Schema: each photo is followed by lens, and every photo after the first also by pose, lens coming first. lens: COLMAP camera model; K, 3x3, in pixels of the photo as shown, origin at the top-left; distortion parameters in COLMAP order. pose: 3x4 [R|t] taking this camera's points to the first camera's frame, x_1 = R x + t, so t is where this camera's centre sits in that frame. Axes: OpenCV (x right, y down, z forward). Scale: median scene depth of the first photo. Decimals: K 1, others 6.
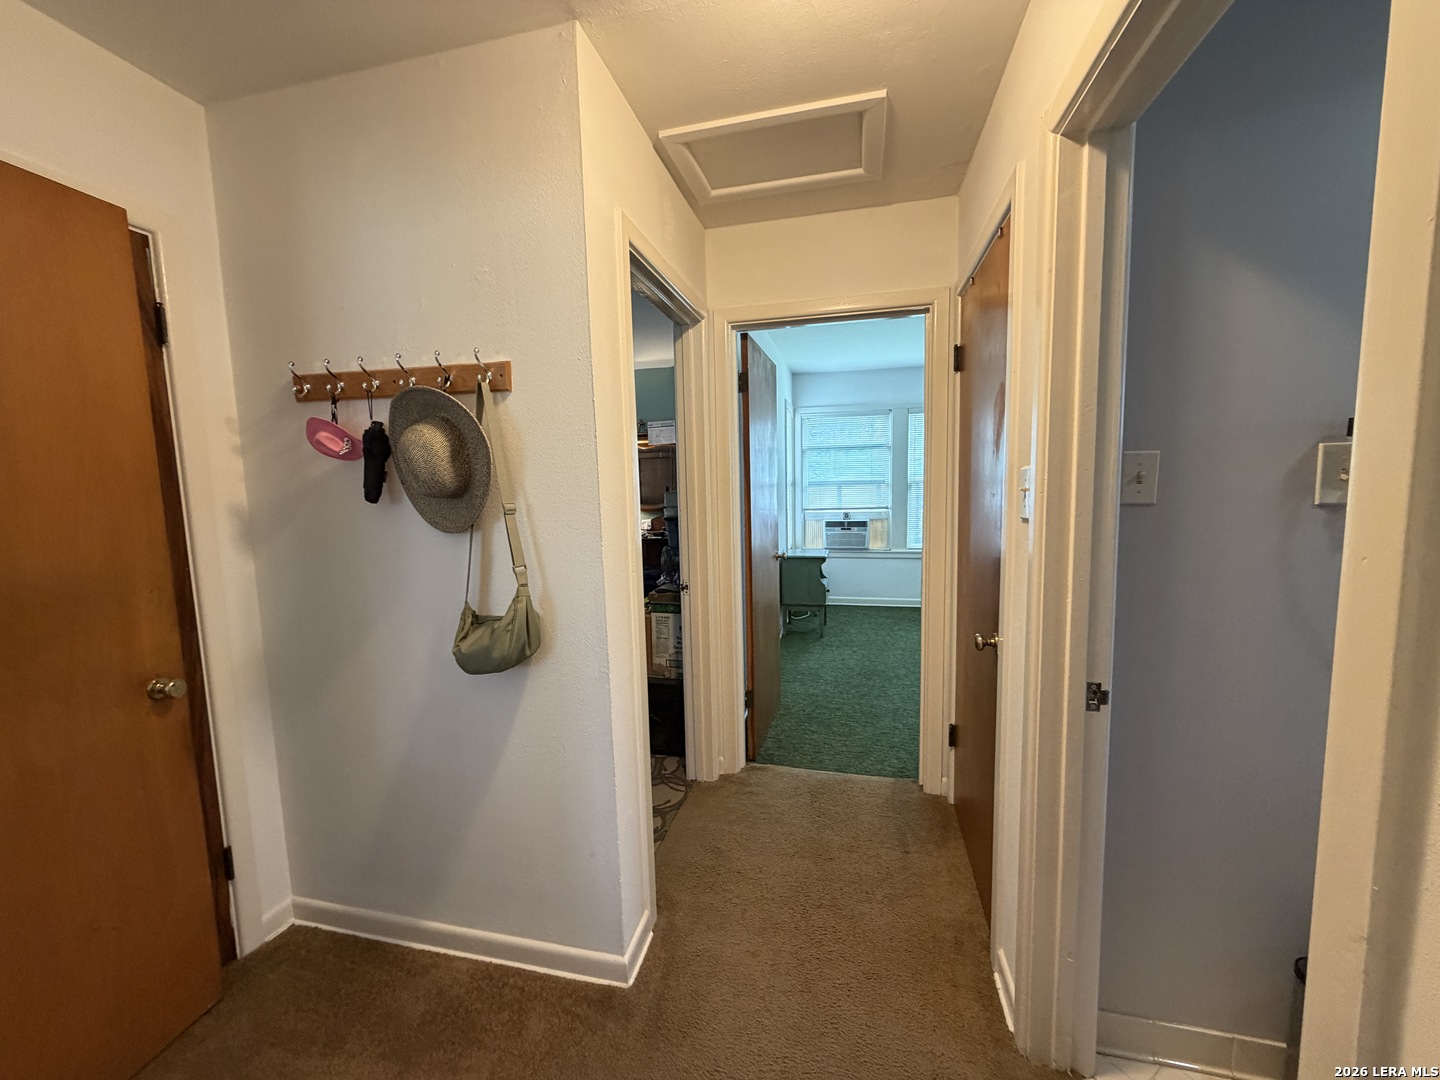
lens RADIAL K [[574.7, 0, 715.6], [0, 574.7, 537.6], [0, 0, 1]] dist [-0.000421, 0.000044]
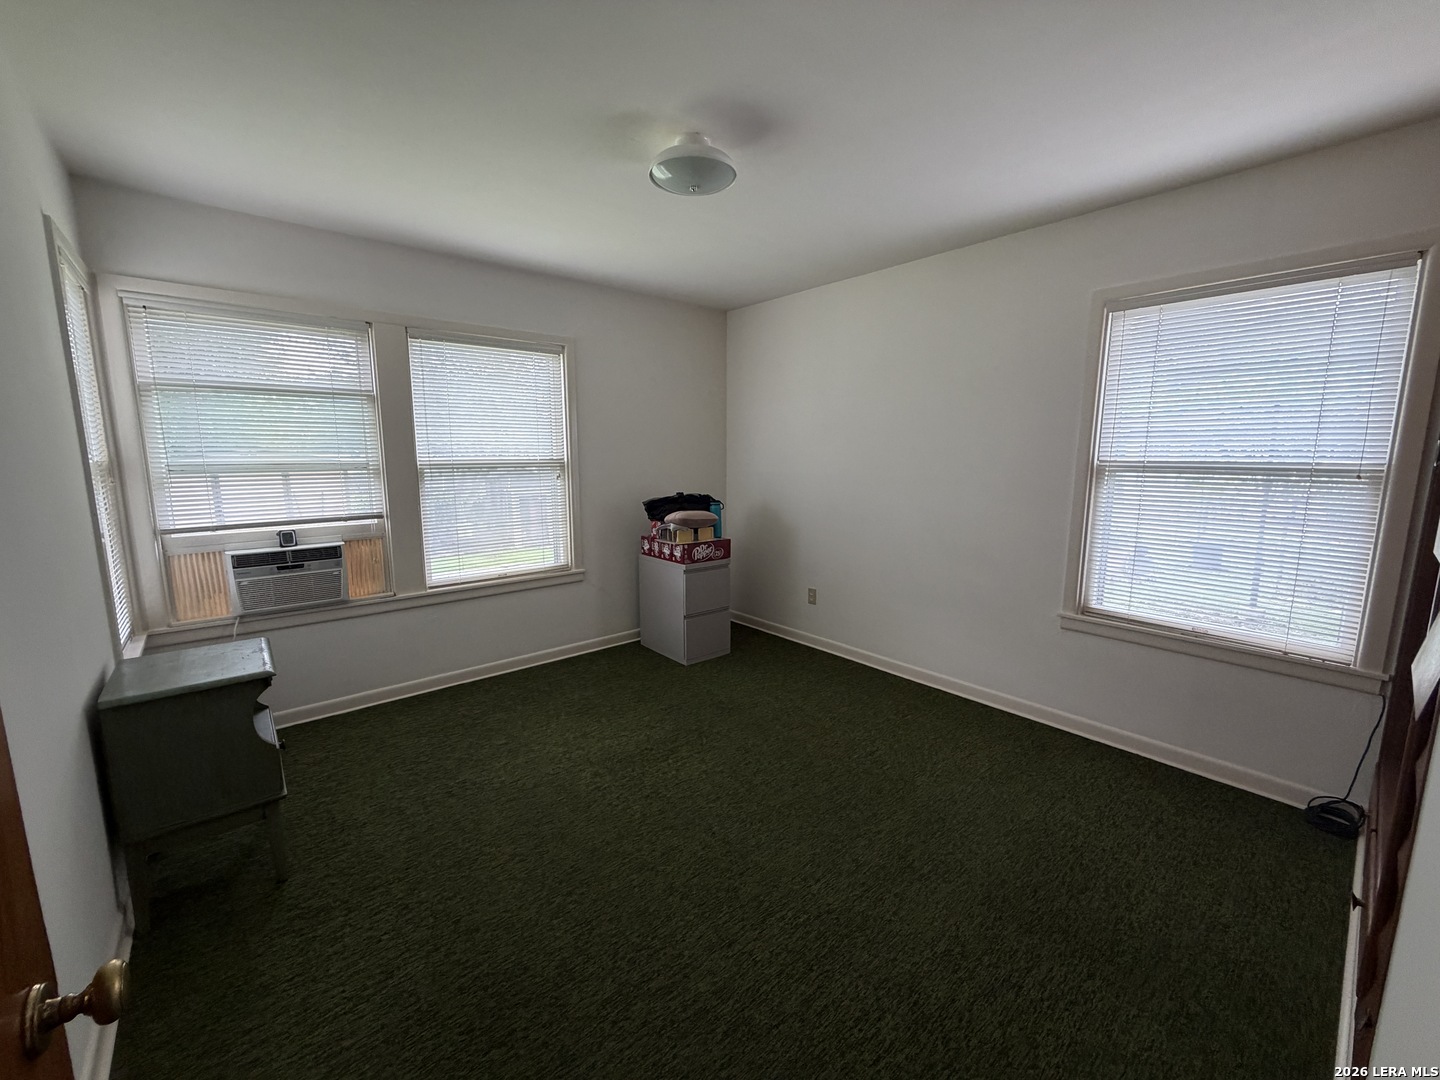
lens RADIAL K [[574.7, 0, 716.6], [0, 574.7, 537.9], [0, 0, 1]] dist [-0.000421, 0.000044]
pose [[0.585242, -0.091995, 0.805623, 0.057662], [0.064900, 0.995670, 0.066551, -0.046731], [-0.808257, 0.013337, 0.588678, 0.451093]]
